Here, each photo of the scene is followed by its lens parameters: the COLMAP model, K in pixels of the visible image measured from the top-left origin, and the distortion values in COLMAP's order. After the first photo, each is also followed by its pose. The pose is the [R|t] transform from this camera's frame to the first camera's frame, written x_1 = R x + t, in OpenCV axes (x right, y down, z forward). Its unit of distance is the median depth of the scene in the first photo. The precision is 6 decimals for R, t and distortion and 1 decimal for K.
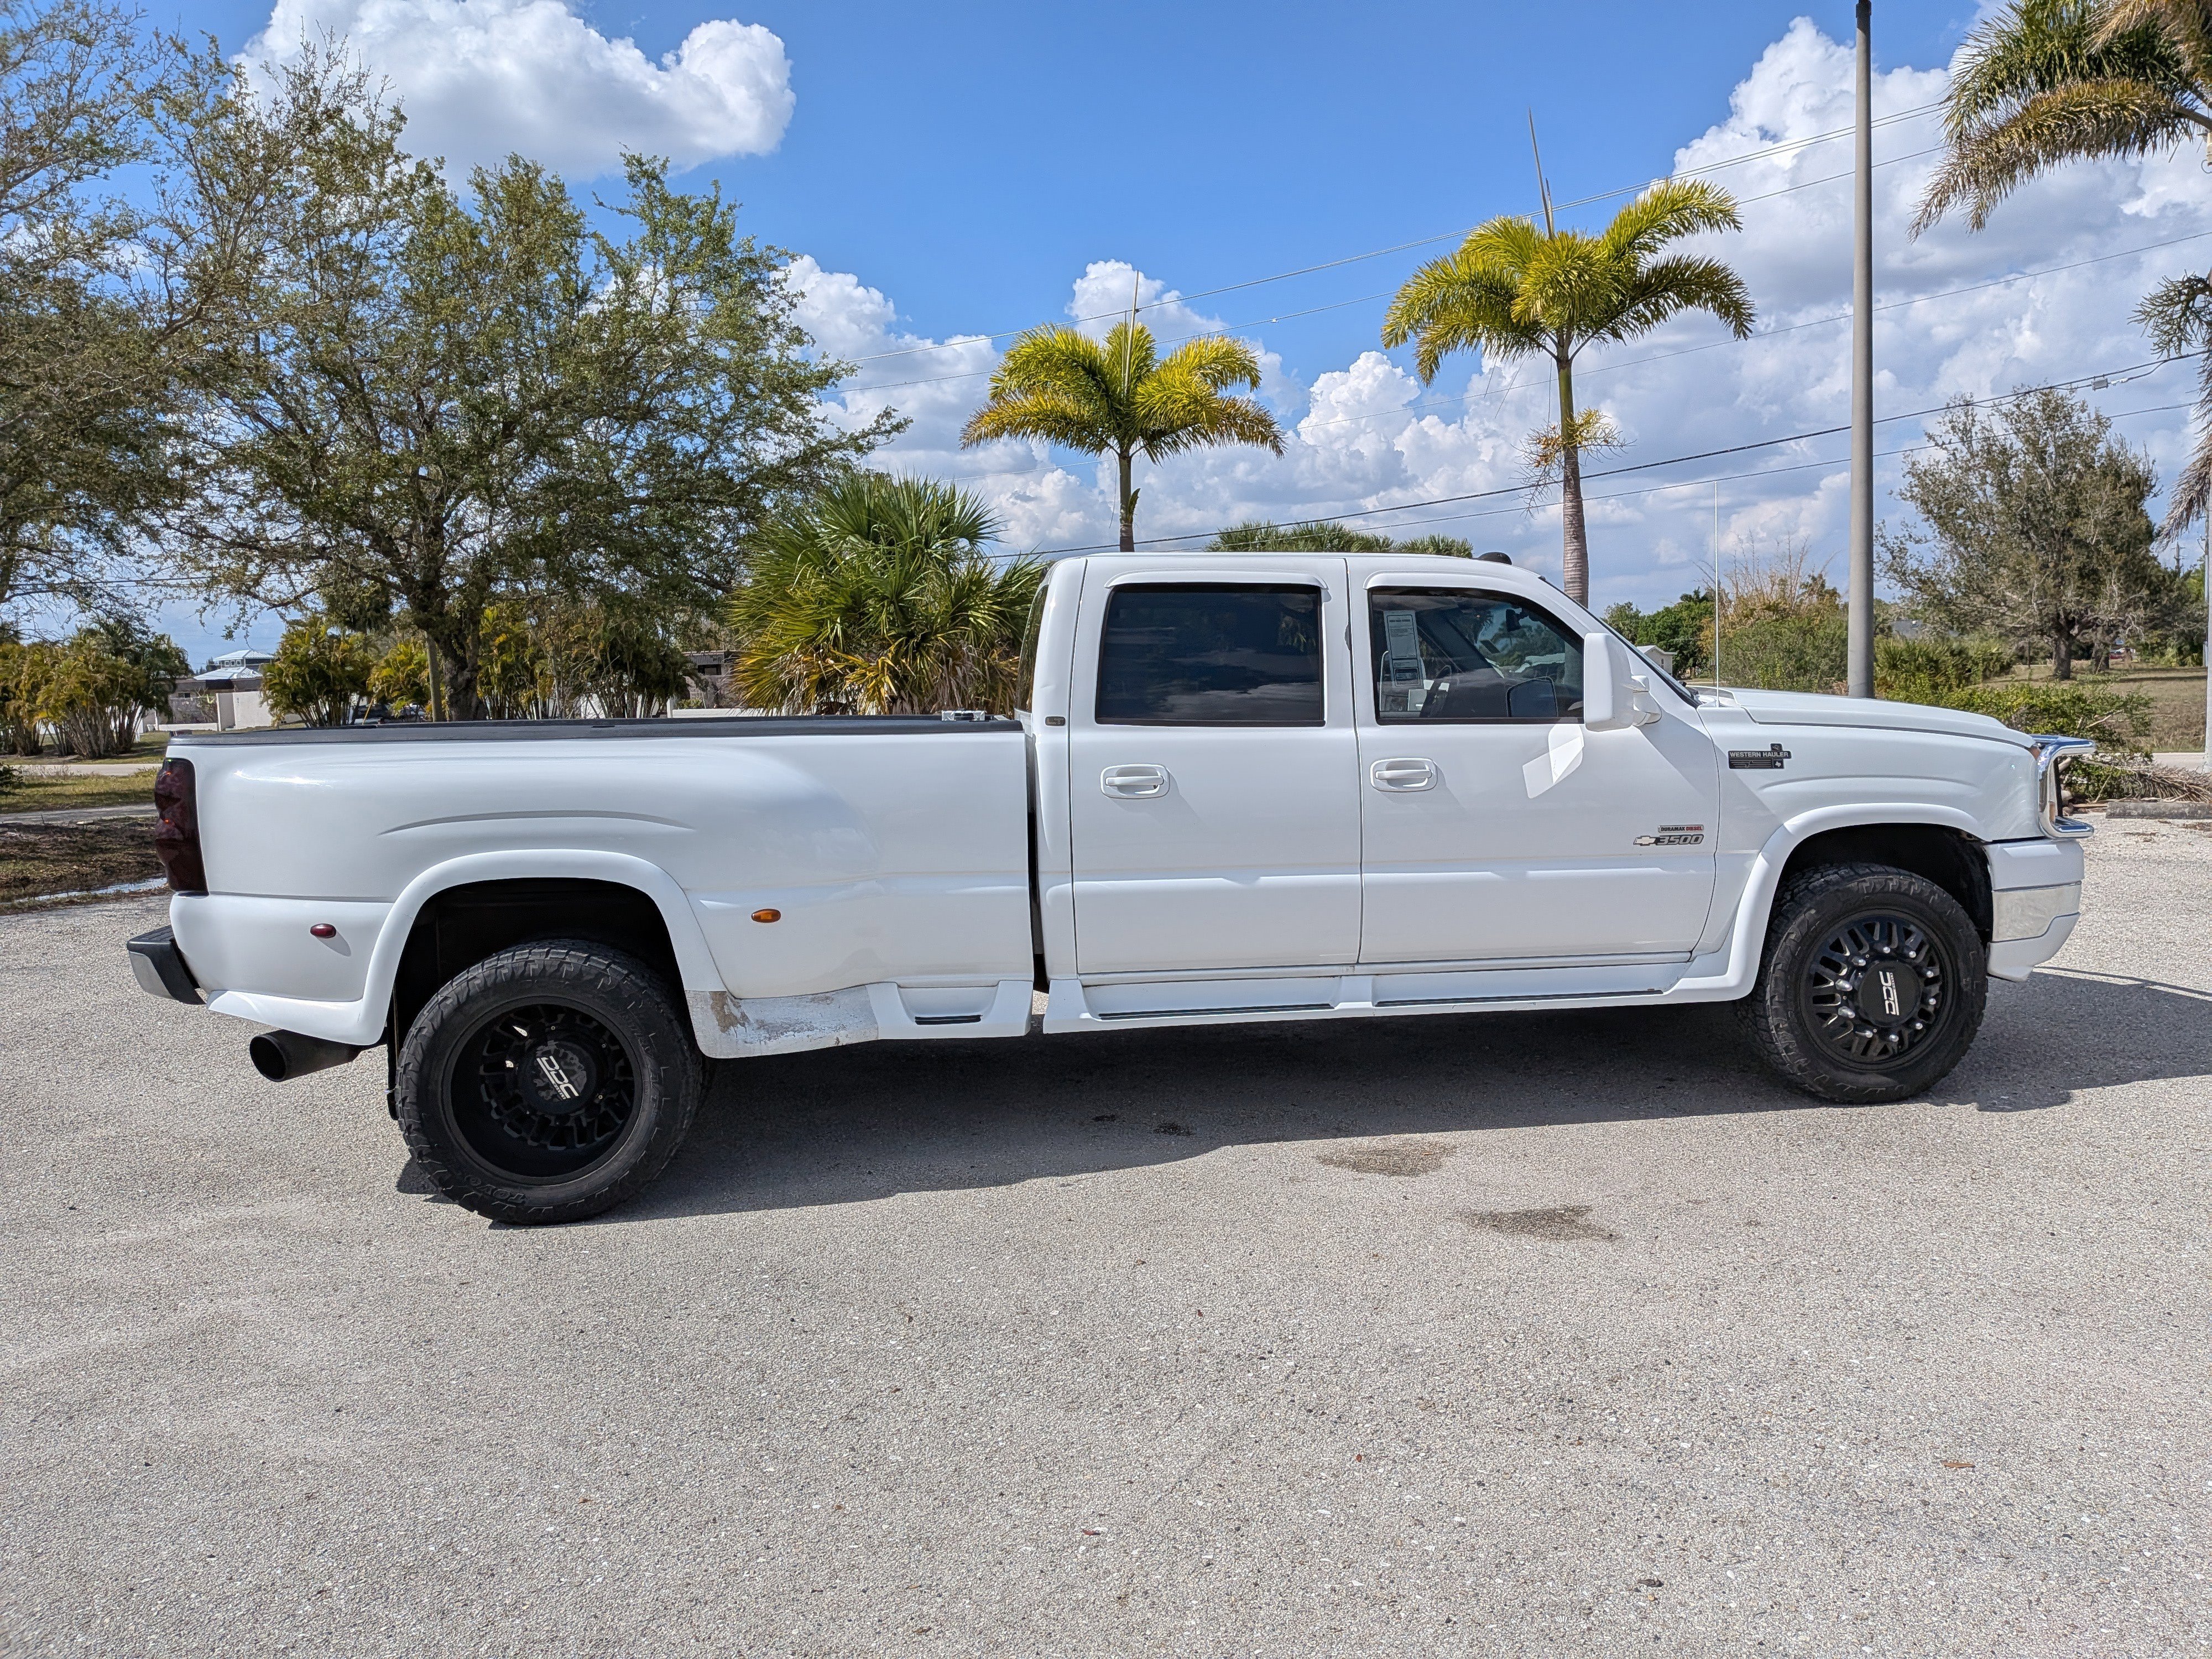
lens RADIAL K [[1644.3, 0, 1134.6], [0, 1644.3, 848.3], [0, 0, 1]] dist [0.030787, -0.042552]
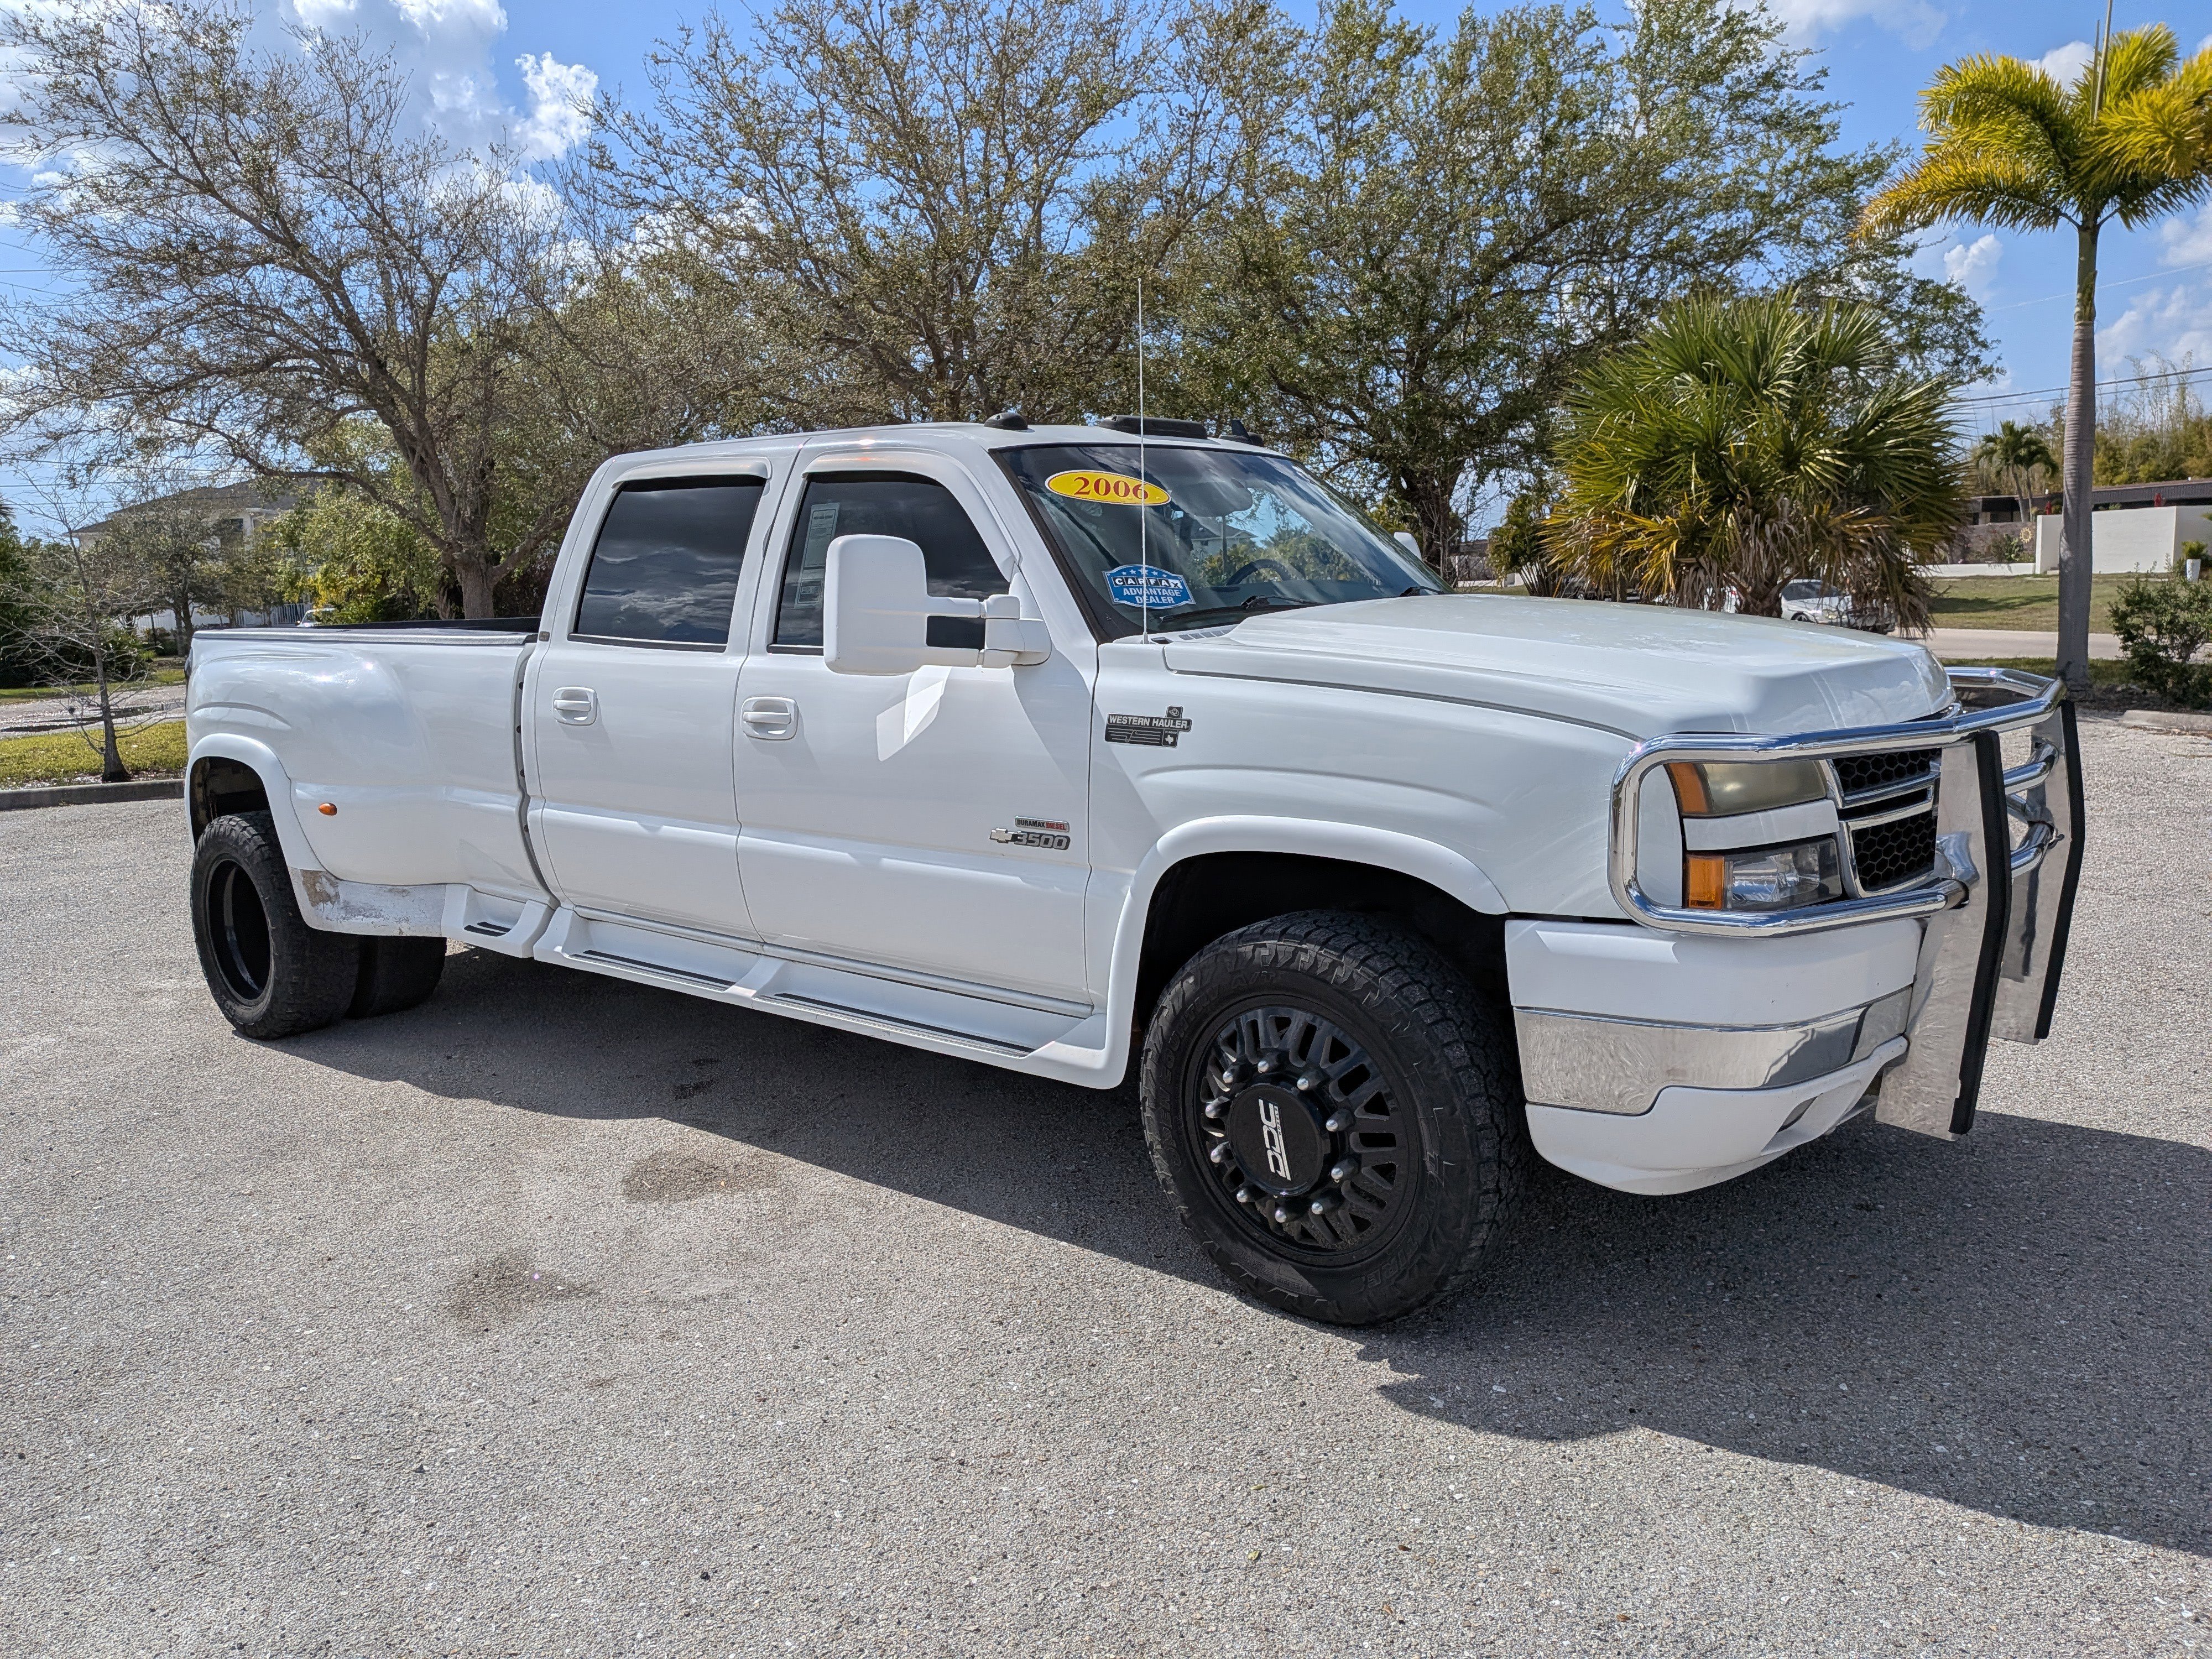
lens RADIAL K [[1641.7, 0, 1089.7], [0, 1641.7, 856.5], [0, 0, 1]] dist [0.041035, -0.061605]
pose [[0.675971, 0.127885, -0.725747, 0.833673], [-0.058397, 0.991026, 0.120239, -0.080832], [0.734611, -0.038897, 0.677373, 0.558829]]
